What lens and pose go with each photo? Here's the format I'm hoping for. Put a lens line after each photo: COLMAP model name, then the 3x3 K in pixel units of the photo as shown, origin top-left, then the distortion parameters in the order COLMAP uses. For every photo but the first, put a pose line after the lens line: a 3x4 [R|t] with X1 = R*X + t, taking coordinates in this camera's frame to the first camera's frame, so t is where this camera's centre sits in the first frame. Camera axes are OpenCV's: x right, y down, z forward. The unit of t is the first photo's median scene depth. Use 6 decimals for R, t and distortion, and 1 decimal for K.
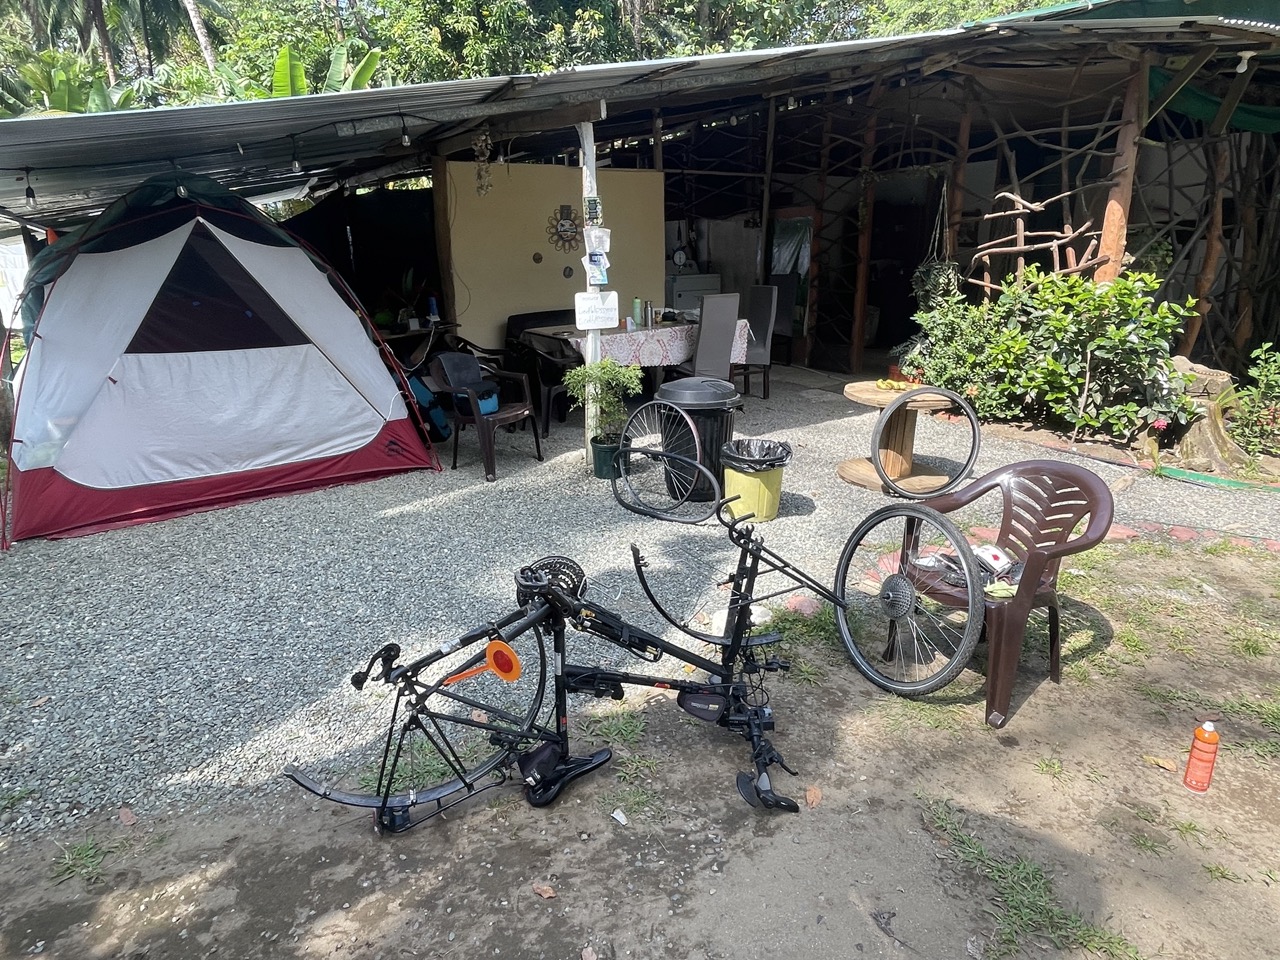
lens RADIAL K [[744.0, 0, 605.0], [0, 744.0, 478.1], [0, 0, 1]] dist [-0.009252, -0.000423]
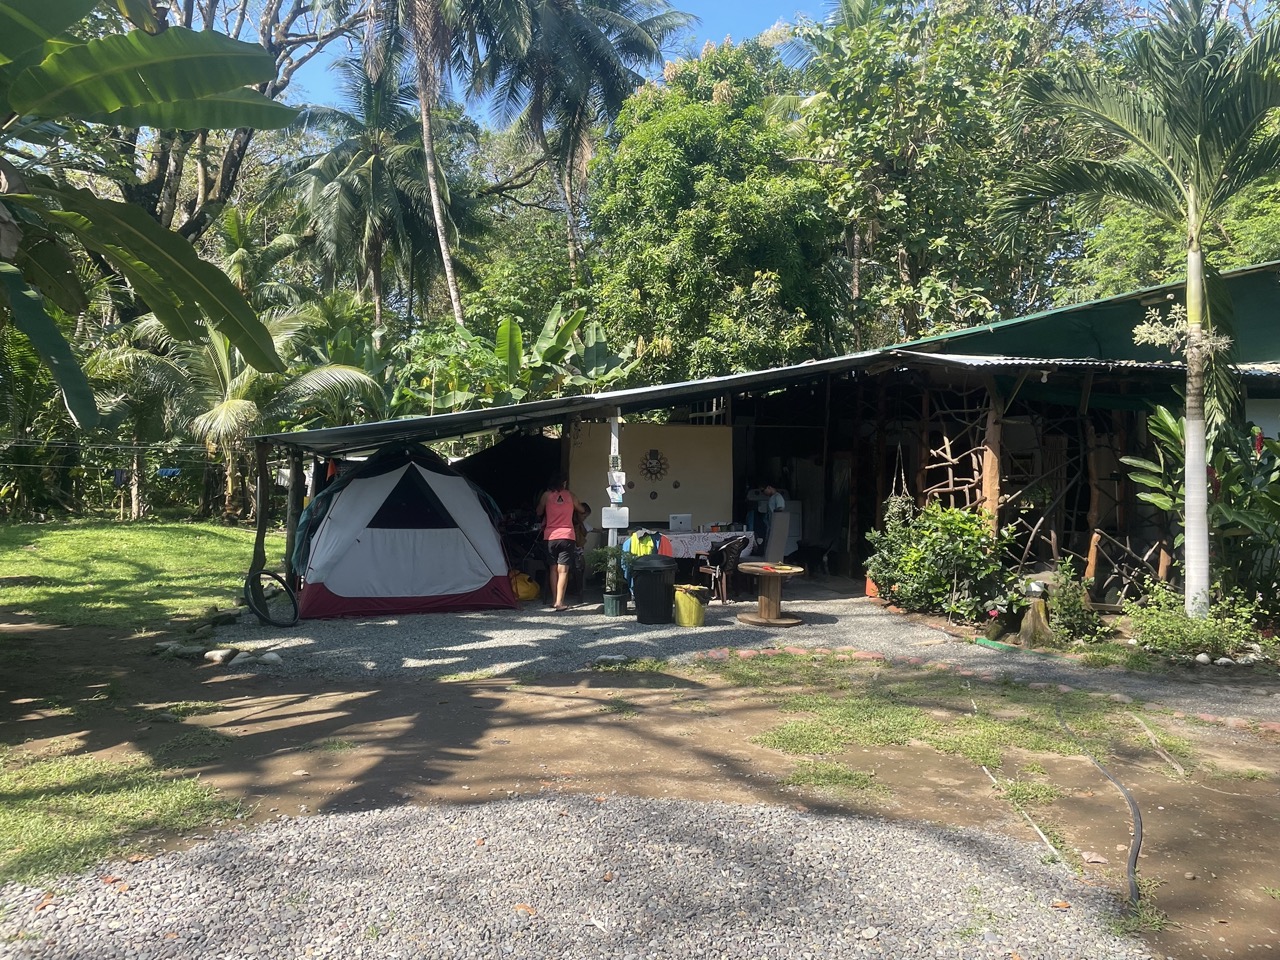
lens RADIAL K [[971.0, 0, 641.9], [0, 971.0, 480.2], [0, 0, 1]] dist [0.000174, -0.014241]
pose [[0.963870, 0.029012, -0.264789, 0.499264], [-0.101966, 0.958524, -0.266148, 0.220891], [0.246085, 0.283531, 0.926851, -0.848198]]
